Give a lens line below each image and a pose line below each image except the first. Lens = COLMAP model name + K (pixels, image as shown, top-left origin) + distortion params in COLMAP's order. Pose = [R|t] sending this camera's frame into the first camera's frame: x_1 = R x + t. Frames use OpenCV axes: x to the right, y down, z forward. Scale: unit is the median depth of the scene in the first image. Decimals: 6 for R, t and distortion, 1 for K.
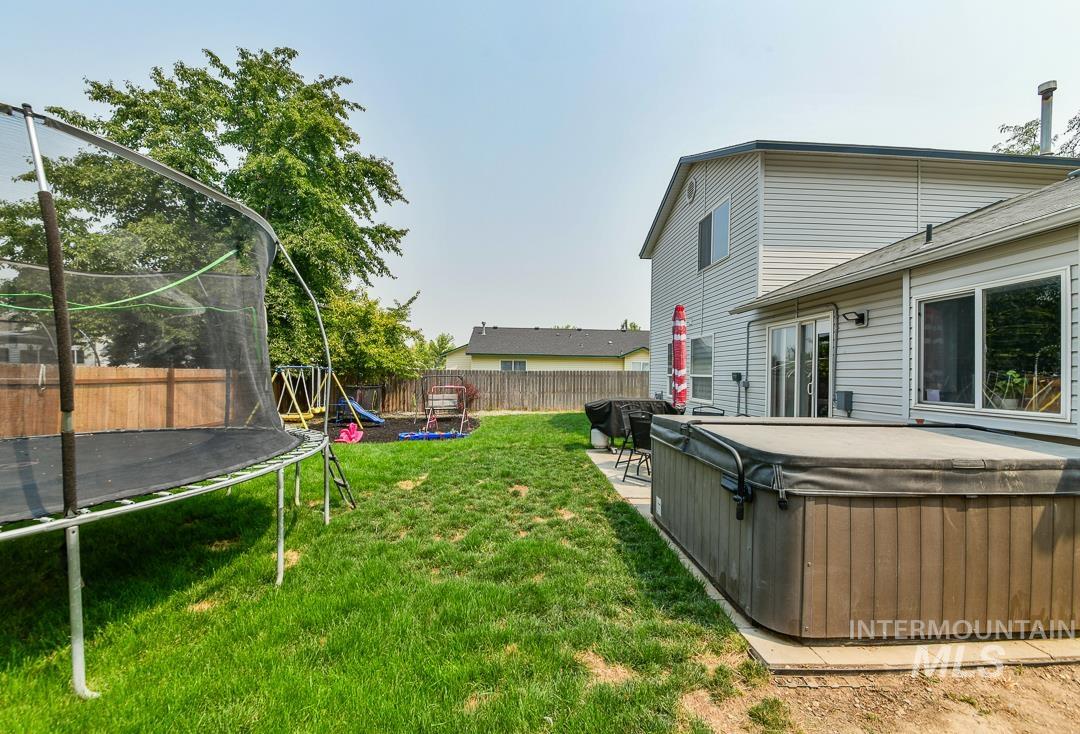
lens RADIAL K [[437.8, 0, 539.4], [0, 437.8, 373.2], [0, 0, 1]] dist [-0.009979, -0.001335]
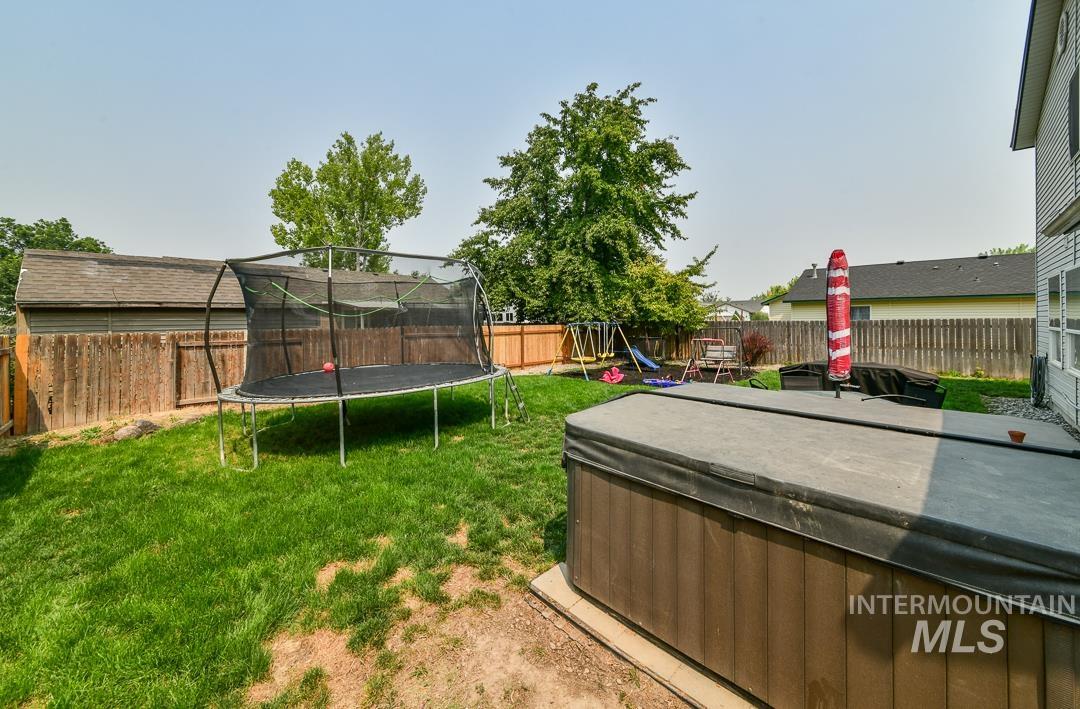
lens RADIAL K [[400.5, 0, 527.3], [0, 400.5, 317.0], [0, 0, 1]] dist [0.018217, -0.000153]
pose [[0.651454, -0.025511, -0.758259, 0.217452], [0.020059, 0.999664, -0.016399, -0.013767], [0.758423, -0.004527, 0.651747, 0.033932]]
